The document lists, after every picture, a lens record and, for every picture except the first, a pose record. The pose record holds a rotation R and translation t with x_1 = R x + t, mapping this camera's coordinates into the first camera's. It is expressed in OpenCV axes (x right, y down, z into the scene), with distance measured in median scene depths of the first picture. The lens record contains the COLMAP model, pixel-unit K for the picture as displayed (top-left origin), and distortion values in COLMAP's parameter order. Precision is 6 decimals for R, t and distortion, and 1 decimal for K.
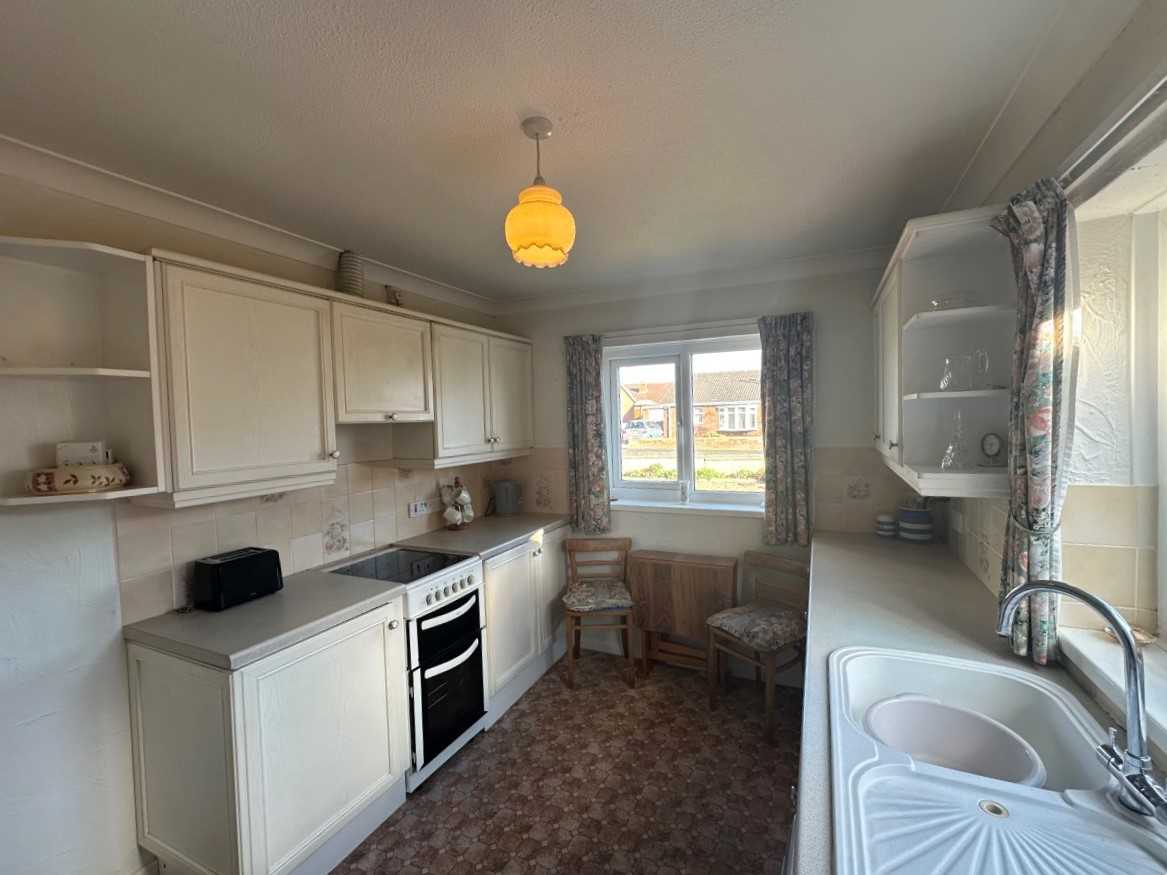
lens RADIAL K [[507.1, 0, 579.0], [0, 507.1, 435.8], [0, 0, 1]] dist [-0.002450, 0.000496]
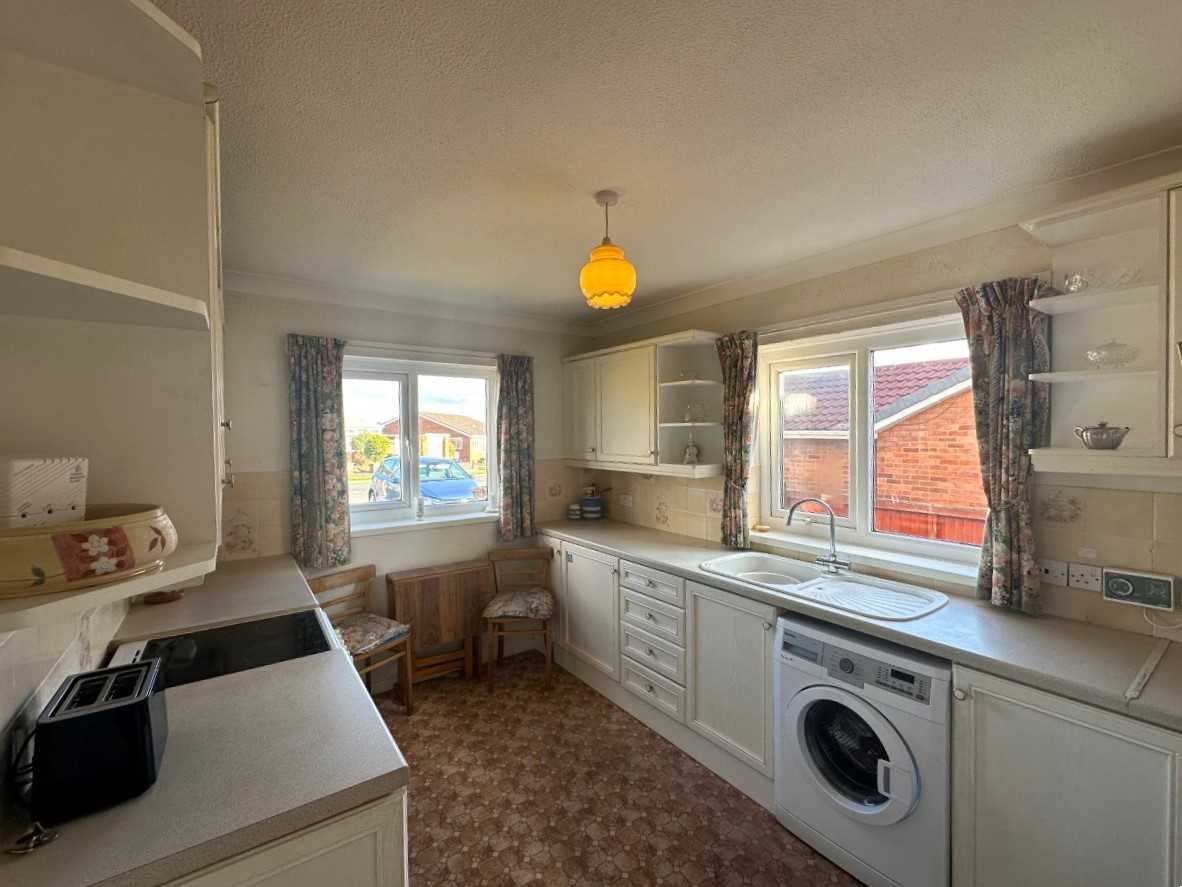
lens RADIAL K [[513.7, 0, 584.3], [0, 513.7, 441.4], [0, 0, 1]] dist [-0.002450, 0.000496]
pose [[0.490203, 0.009661, 0.871555, -0.618015], [0.024273, 0.999399, -0.024731, 0.010897], [-0.871270, 0.033279, 0.489674, 0.229094]]
